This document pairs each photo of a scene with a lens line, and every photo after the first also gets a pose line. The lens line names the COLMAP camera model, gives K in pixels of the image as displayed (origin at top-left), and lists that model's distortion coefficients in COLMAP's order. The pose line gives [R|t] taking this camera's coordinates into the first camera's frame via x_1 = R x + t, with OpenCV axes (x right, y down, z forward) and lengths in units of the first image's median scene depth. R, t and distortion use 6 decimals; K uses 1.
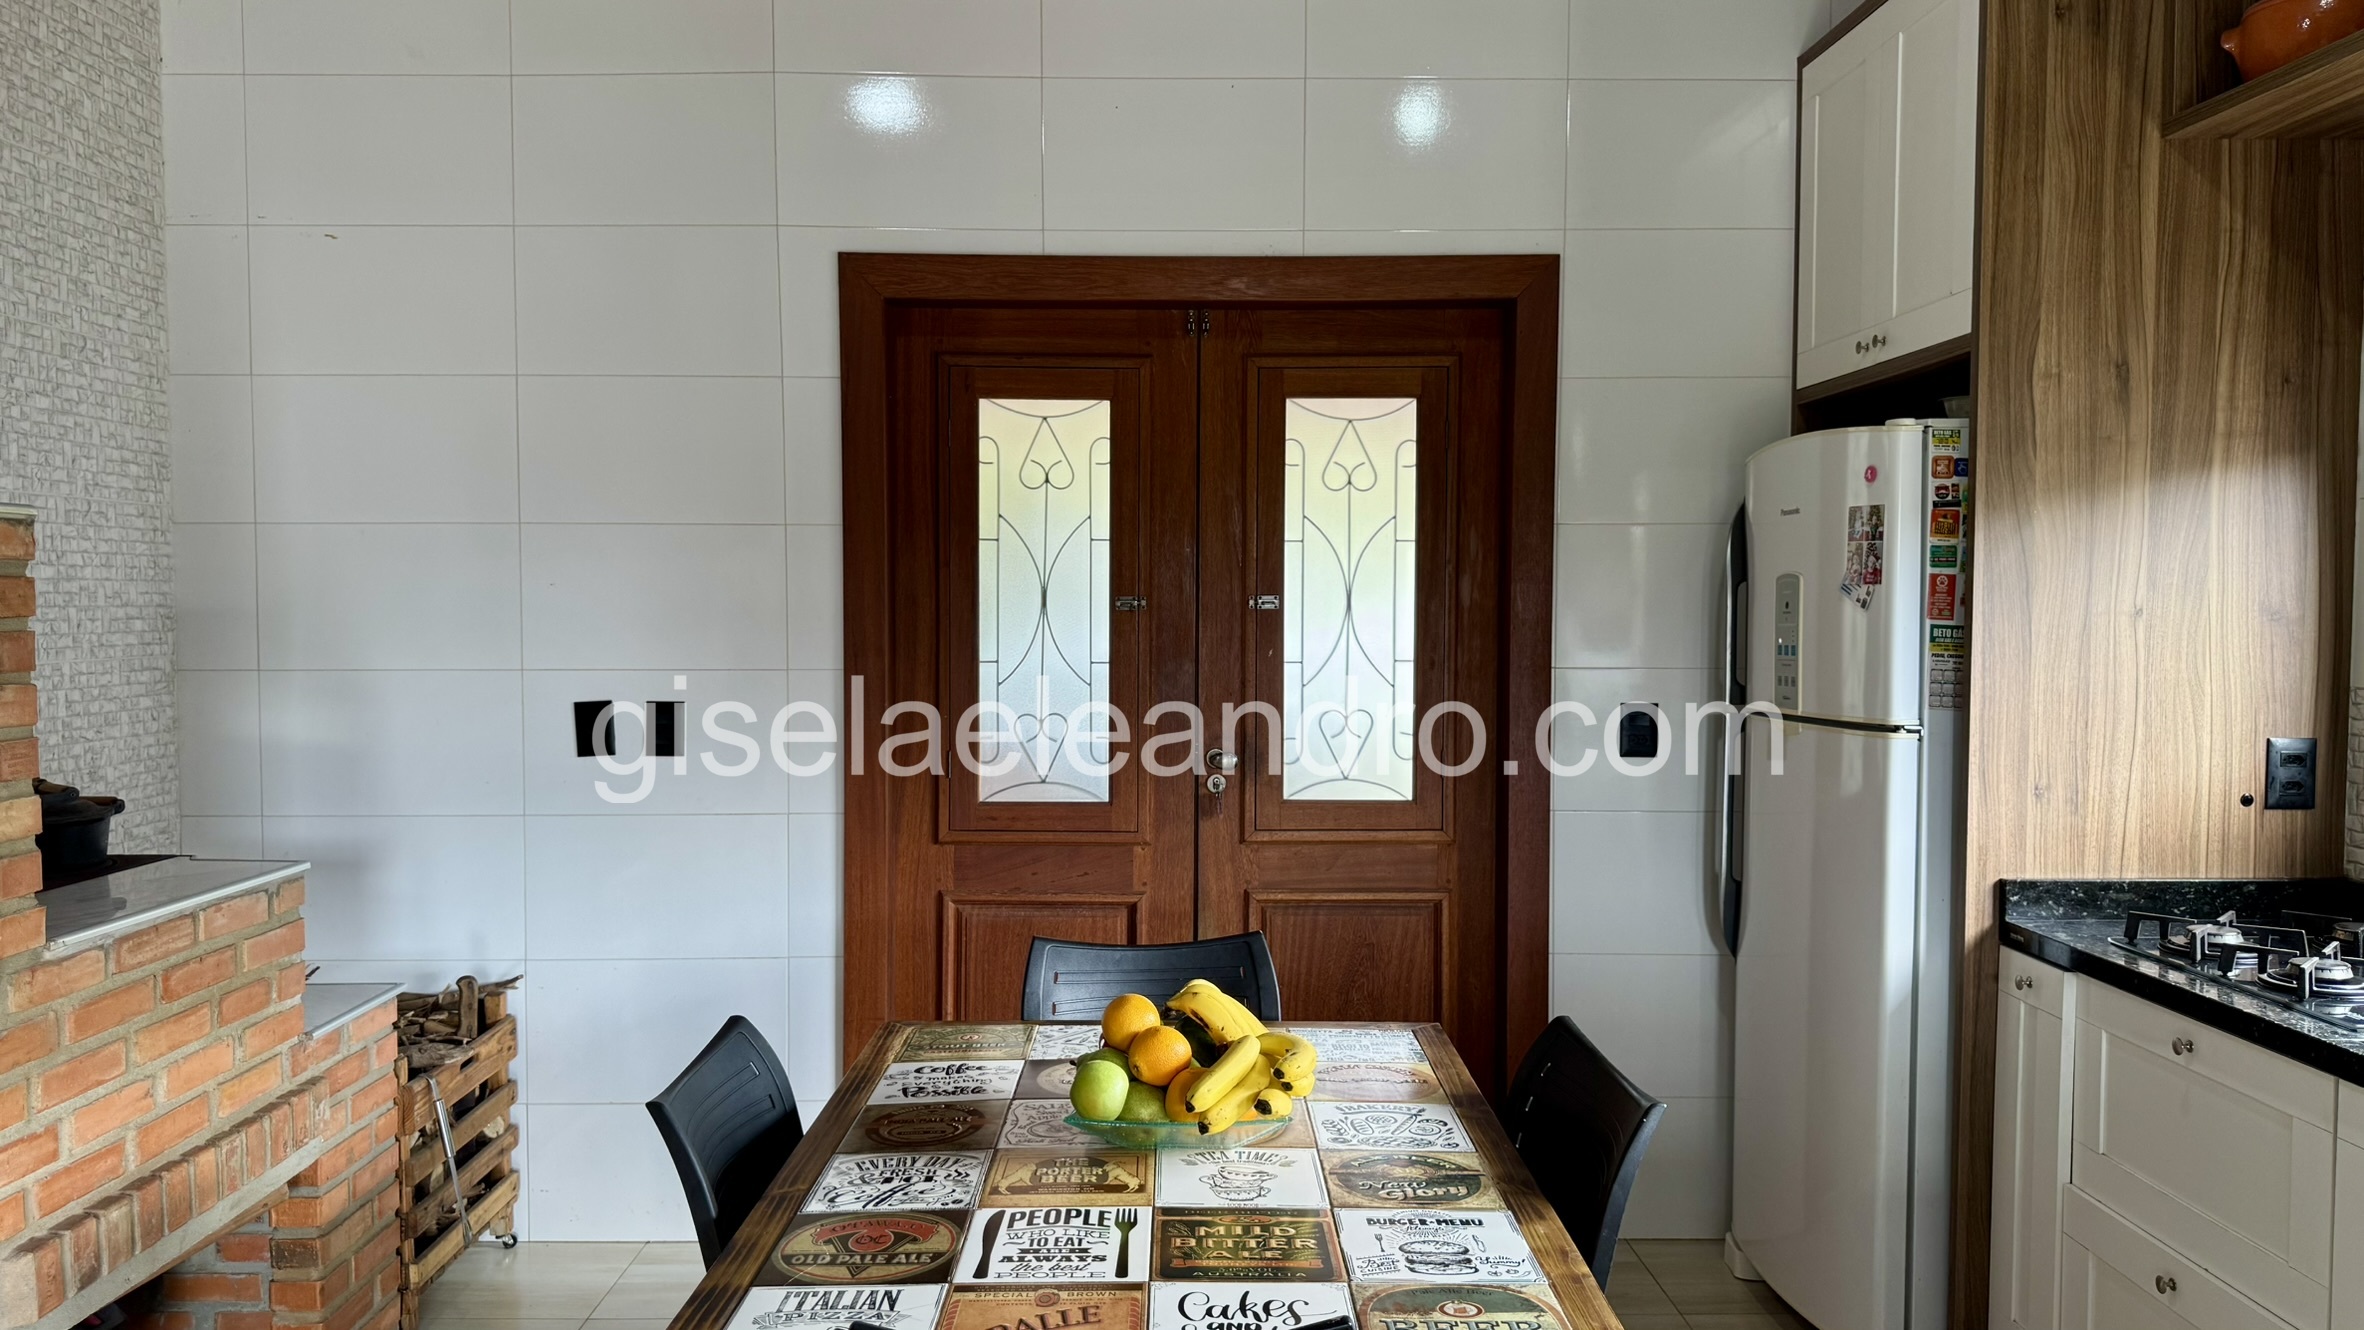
lens RADIAL K [[1658.1, 0, 1181.8], [0, 1658.1, 673.0], [0, 0, 1]] dist [0.082863, -0.116648]
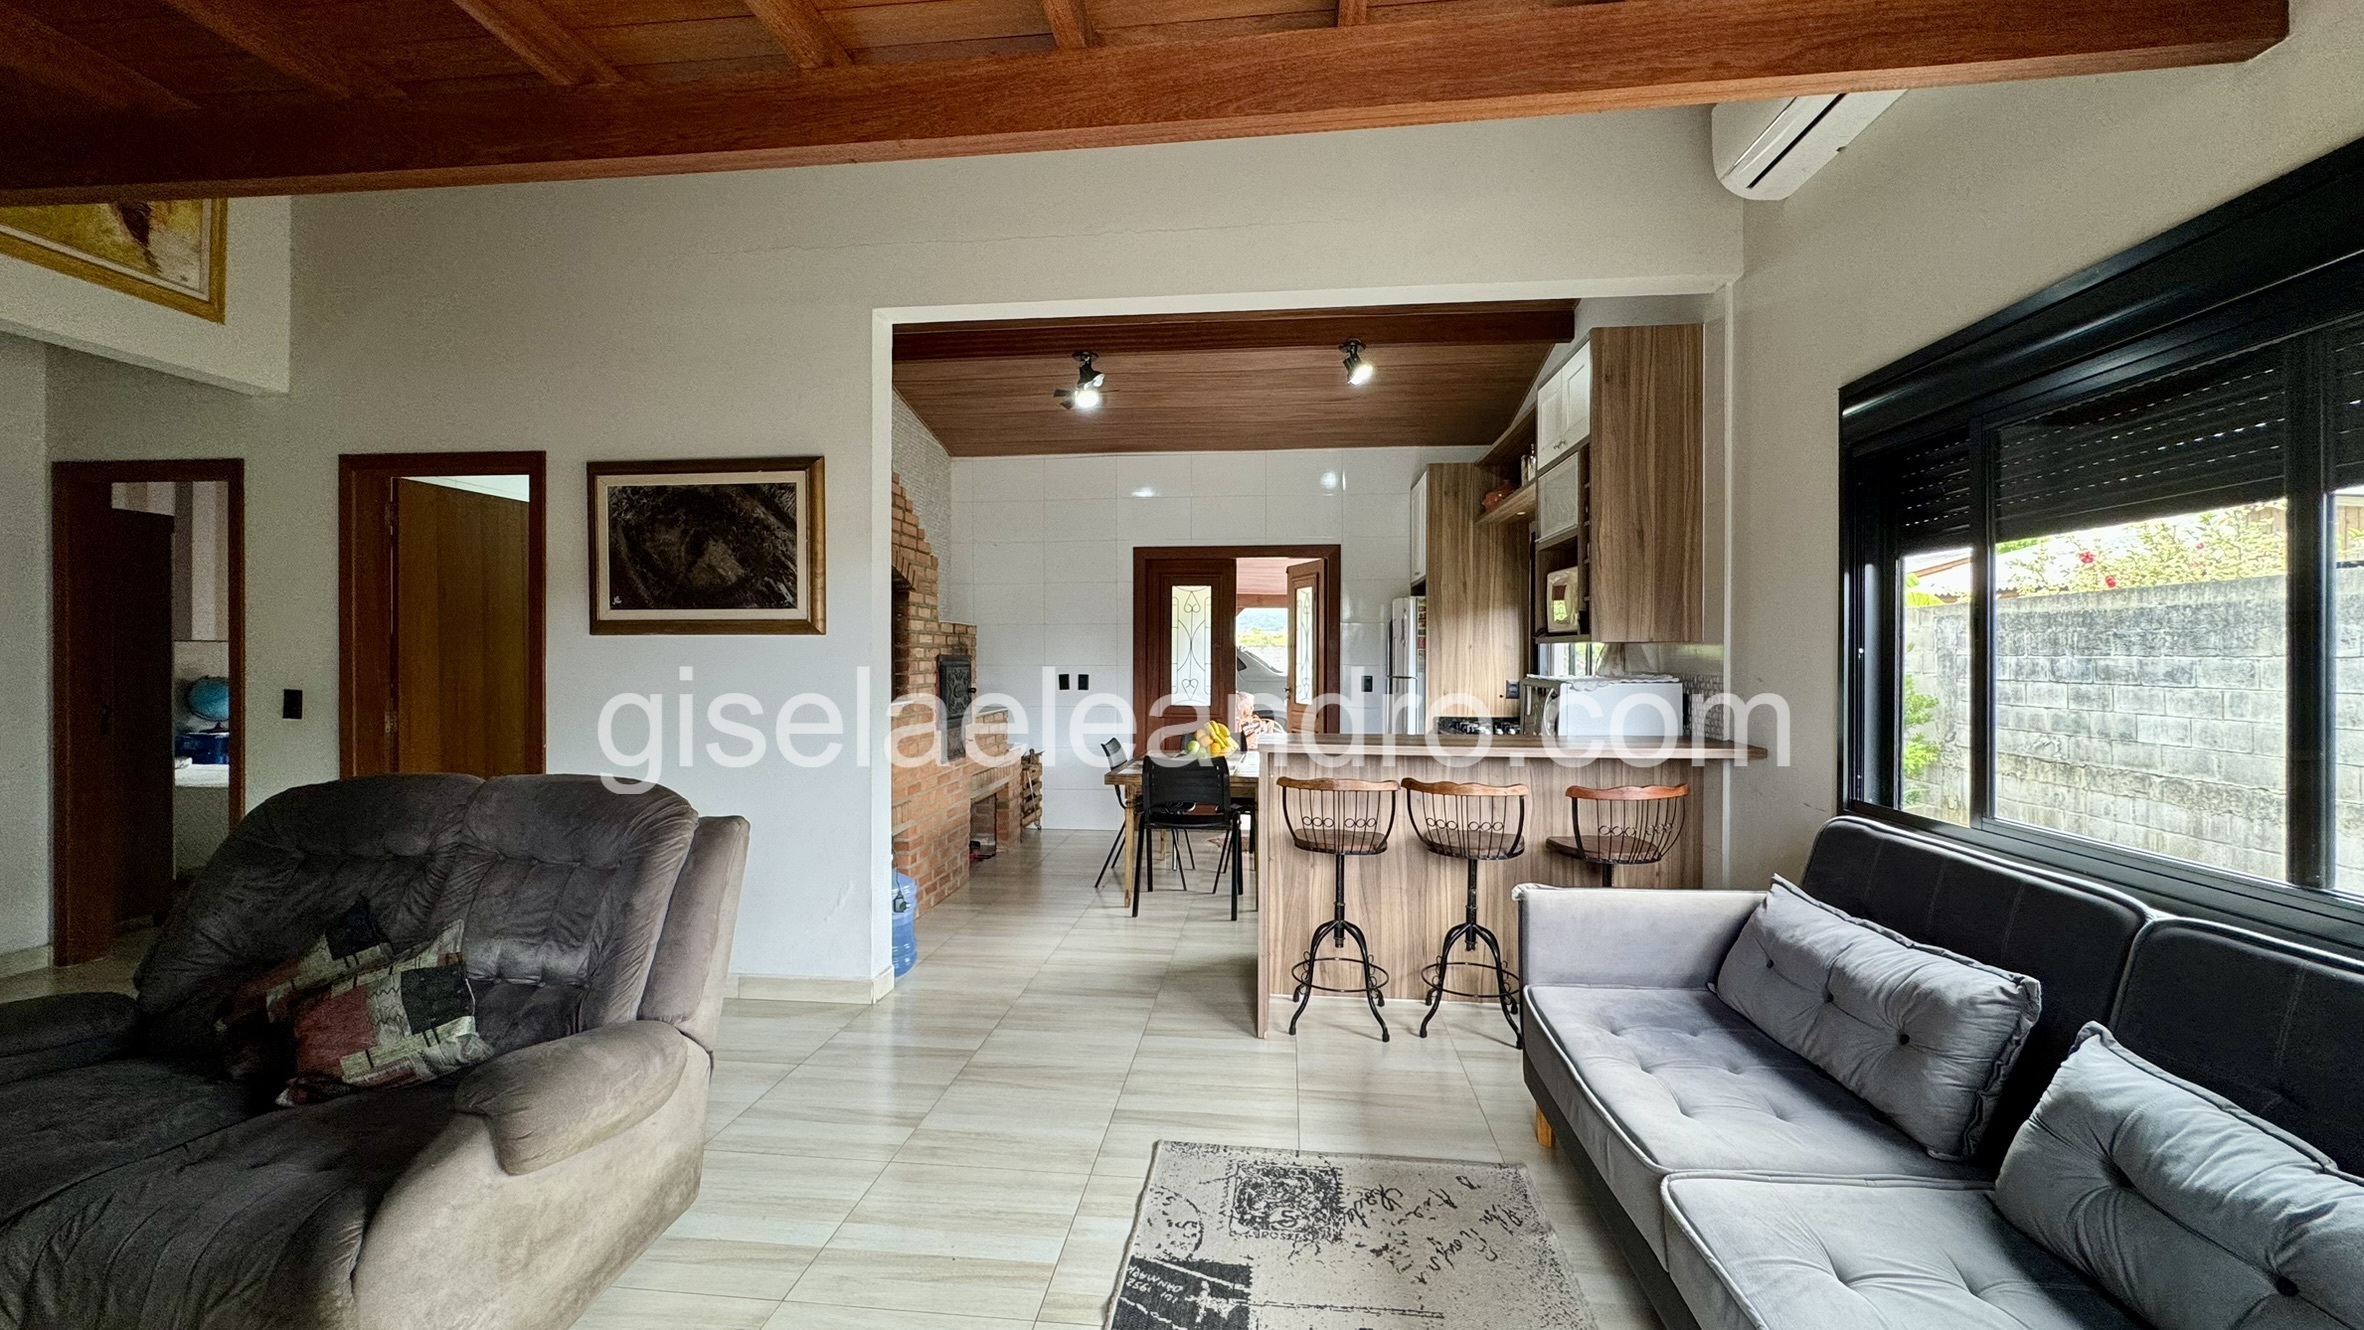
lens RADIAL K [[942.2, 0, 1185.0], [0, 942.2, 661.7], [0, 0, 1]] dist [-0.002118, -0.000239]
pose [[0.992526, 0.001141, -0.122031, 0.184272], [-0.005831, 0.999257, -0.038088, 0.082900], [0.121897, 0.038514, 0.991795, -1.198492]]
